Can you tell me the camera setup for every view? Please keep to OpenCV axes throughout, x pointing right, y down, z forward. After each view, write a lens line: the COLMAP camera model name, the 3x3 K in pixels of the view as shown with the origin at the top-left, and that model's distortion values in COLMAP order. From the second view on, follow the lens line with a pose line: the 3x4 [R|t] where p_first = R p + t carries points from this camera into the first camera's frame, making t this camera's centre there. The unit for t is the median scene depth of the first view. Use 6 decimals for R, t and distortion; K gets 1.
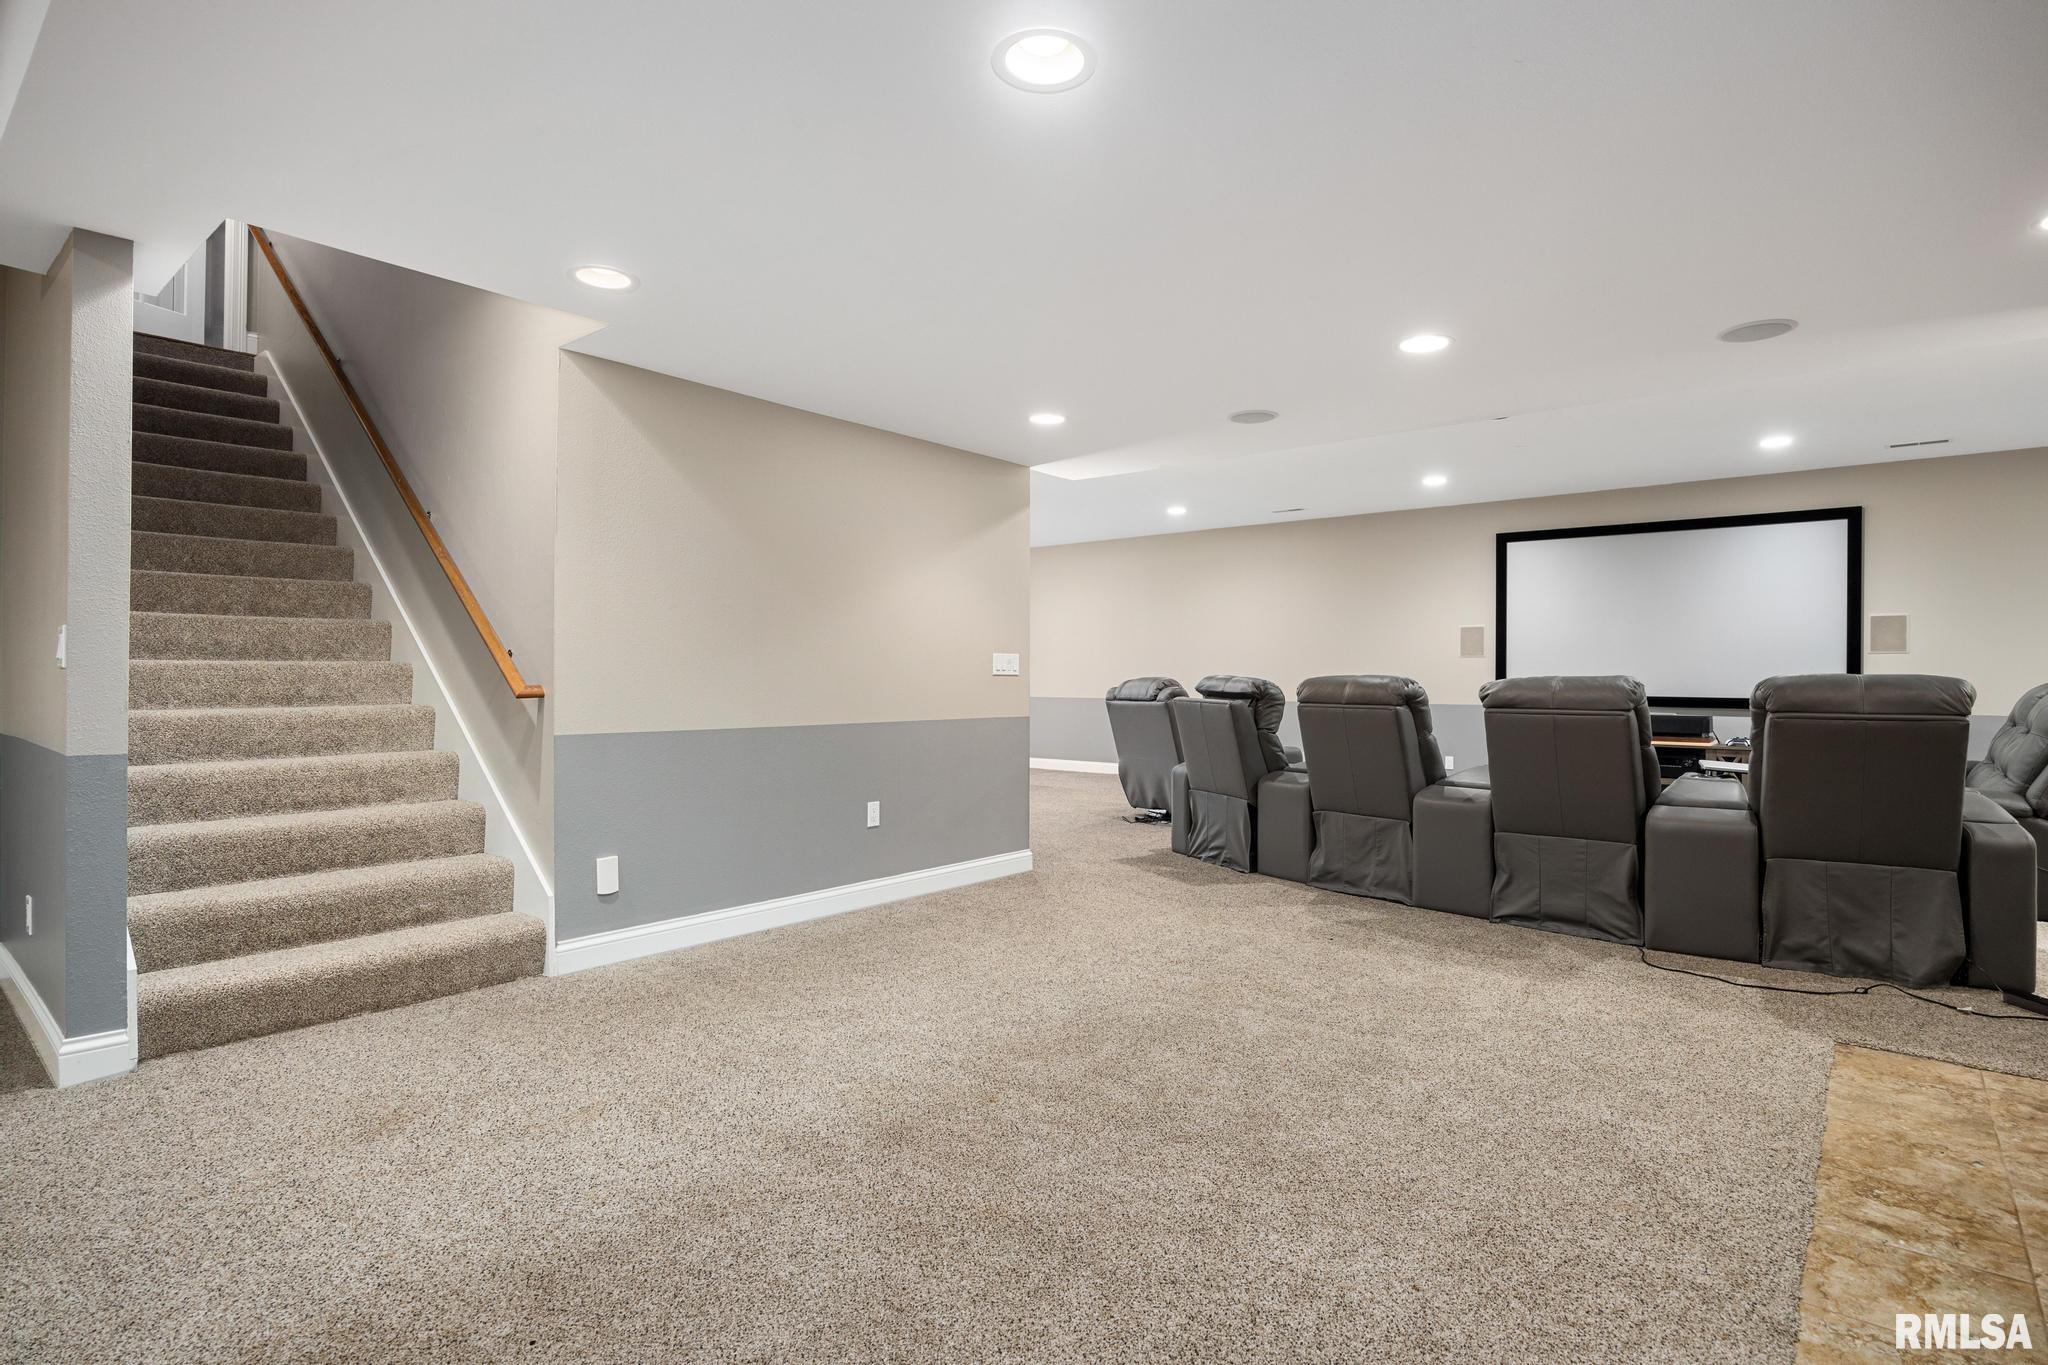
lens RADIAL K [[985.6, 0, 1024.0], [0, 985.6, 682.5], [0, 0, 1]] dist [-0.010172, 0.000278]
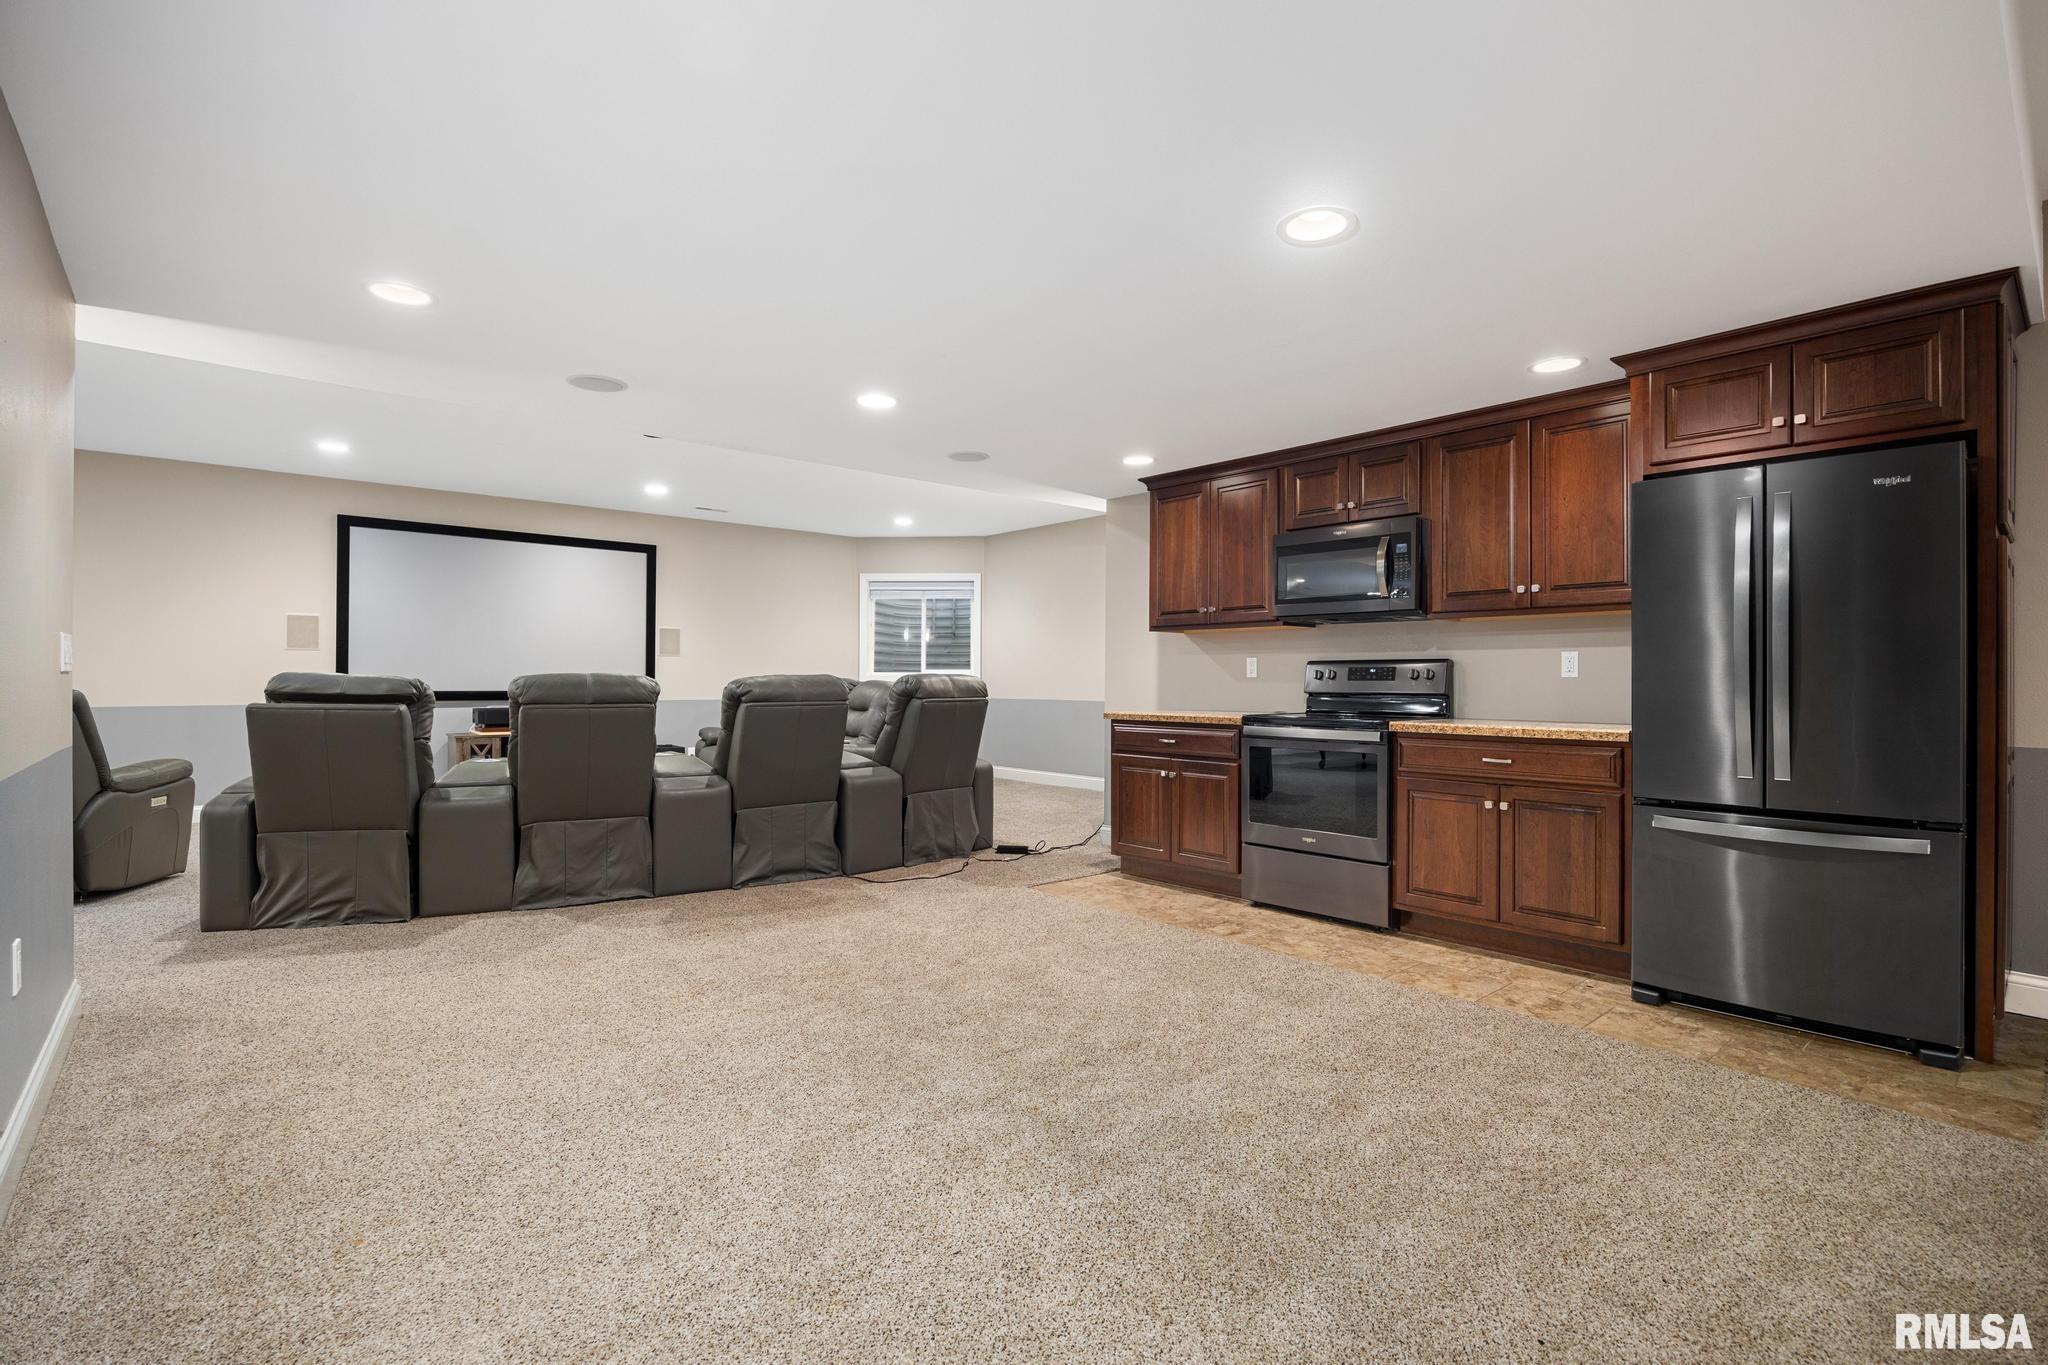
lens RADIAL K [[944.7, 0, 1024.0], [0, 944.7, 682.5], [0, 0, 1]] dist [-0.025453, -0.000086]
pose [[0.171778, -0.008073, 0.985103, -0.494358], [0.001397, 0.999967, 0.007951, -0.004739], [-0.985135, 0.000010, 0.171784, 0.438519]]
